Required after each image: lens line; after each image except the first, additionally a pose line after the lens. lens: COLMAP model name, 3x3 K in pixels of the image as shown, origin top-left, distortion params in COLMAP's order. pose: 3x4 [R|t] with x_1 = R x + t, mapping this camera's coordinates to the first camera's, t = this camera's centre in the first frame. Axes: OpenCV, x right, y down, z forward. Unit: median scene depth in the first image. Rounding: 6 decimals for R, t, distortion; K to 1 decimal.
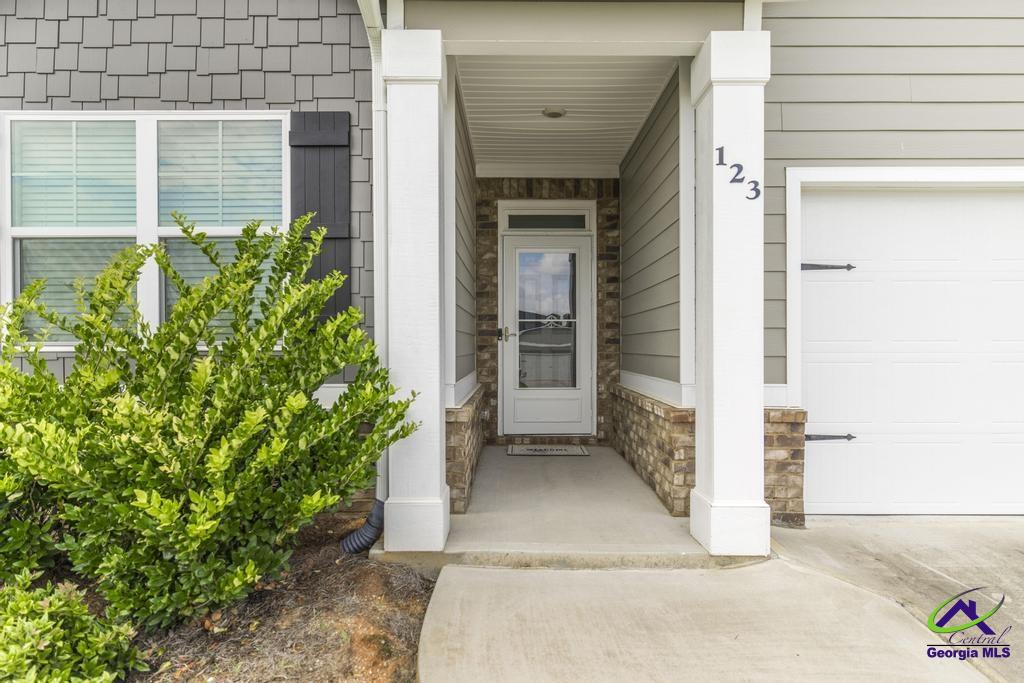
lens RADIAL K [[514.2, 0, 516.5], [0, 514.2, 341.9], [0, 0, 1]] dist [0.006897, 0.000116]
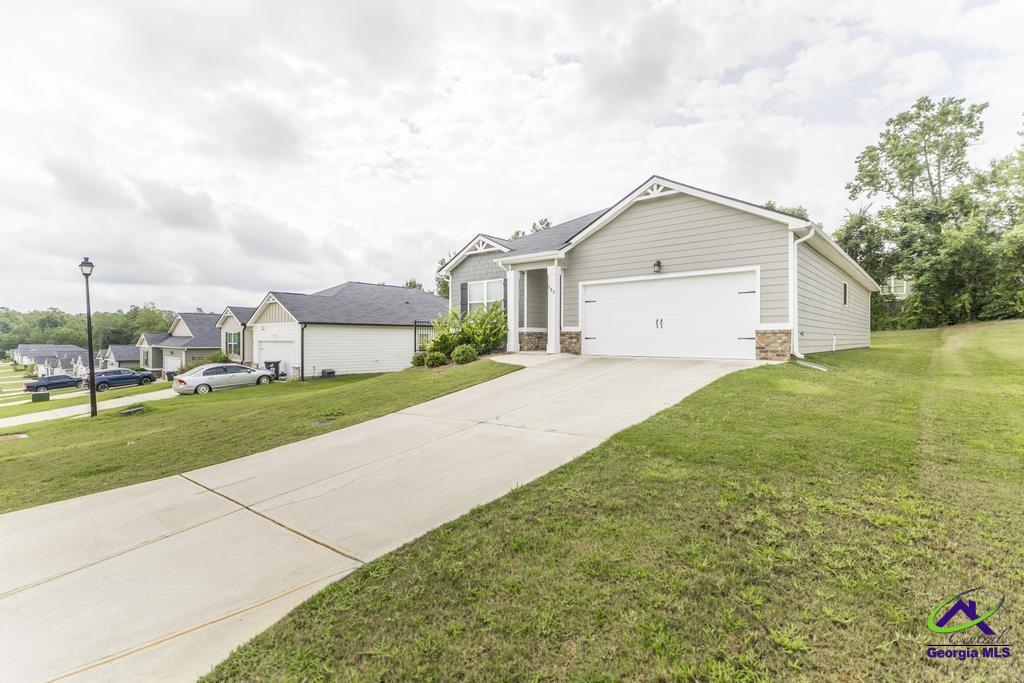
lens RADIAL K [[481.1, 0, 501.6], [0, 481.1, 343.2], [0, 0, 1]] dist [0.013136, 0.000746]
pose [[0.744445, 0.008472, -0.667630, 3.000343], [-0.003001, 0.999952, 0.009342, 0.201426], [0.667677, -0.004951, 0.744434, -2.870006]]
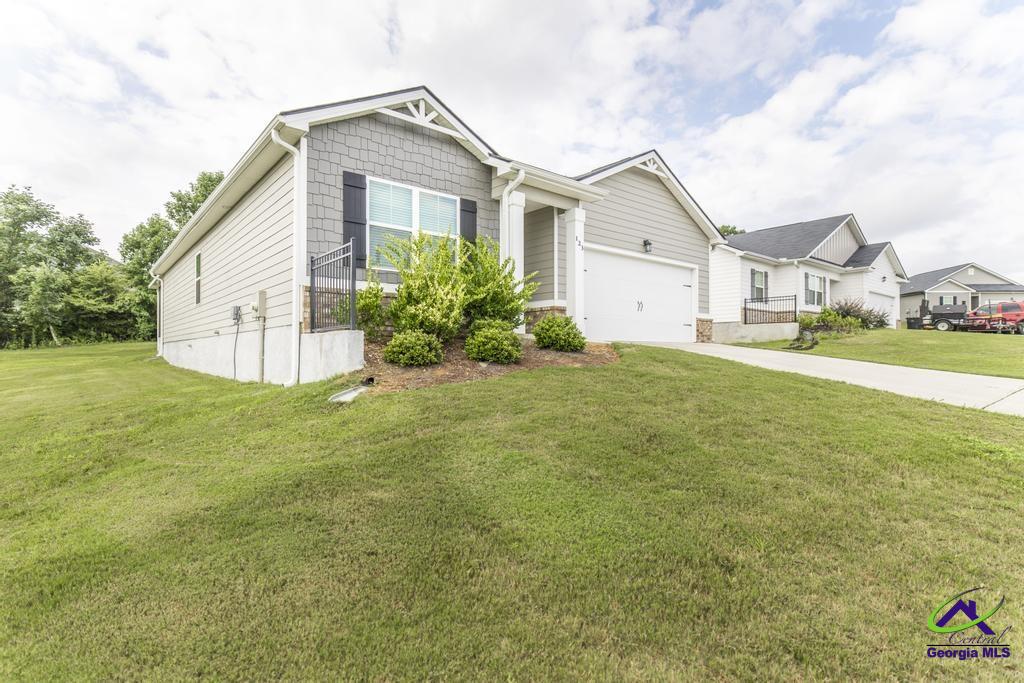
lens RADIAL K [[501.4, 0, 491.5], [0, 501.4, 330.8], [0, 0, 1]] dist [0.011918, 0.001754]
pose [[0.776814, 0.027270, 0.629139, -2.059178], [-0.003649, 0.999240, -0.038807, 0.414066], [-0.629720, 0.027851, 0.776323, -1.291575]]
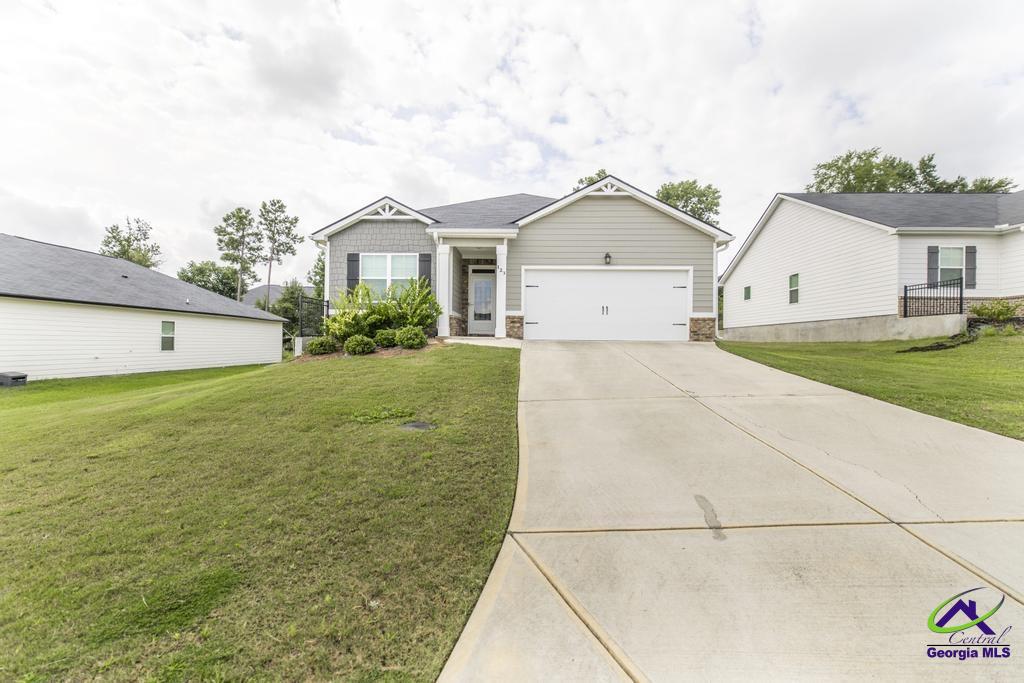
lens RADIAL K [[451.6, 0, 512.1], [0, 451.6, 339.3], [0, 0, 1]] dist [0.004128, 0.000342]
pose [[0.999150, 0.011097, -0.039699, 0.607882], [-0.011376, 0.999912, -0.006794, 0.373967], [0.039620, 0.007240, 0.999189, -3.171080]]
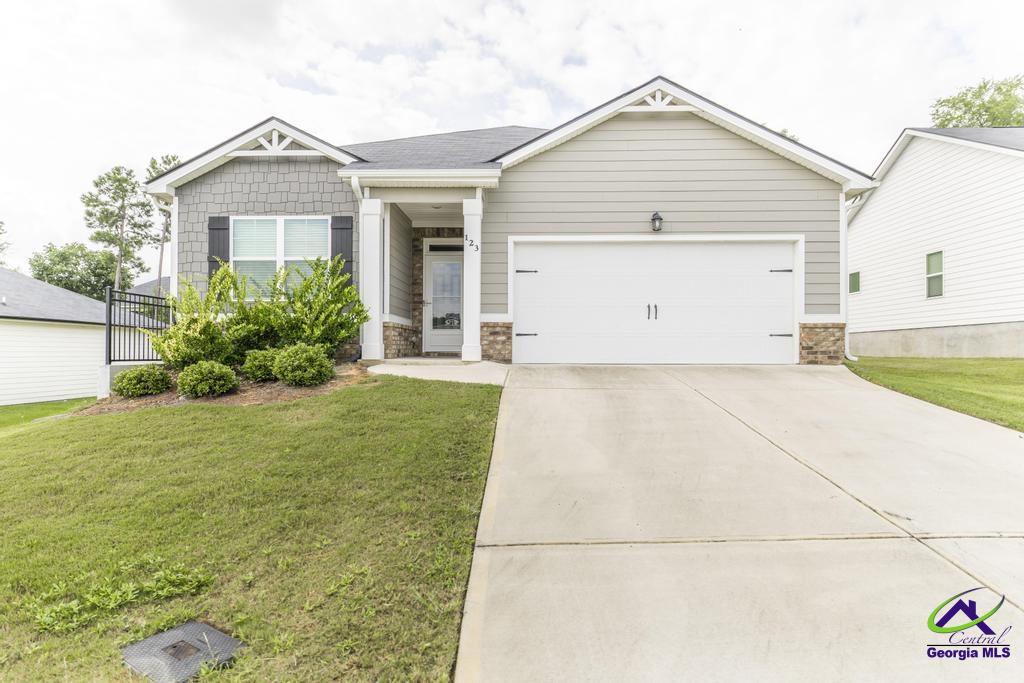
lens RADIAL K [[587.0, 0, 521.7], [0, 587.0, 343.1], [0, 0, 1]] dist [0.005446, -0.001076]
pose [[0.999538, 0.002817, -0.030262, 0.689969], [-0.003217, 0.999908, -0.013171, 0.281223], [0.030222, 0.013263, 0.999455, -2.139122]]
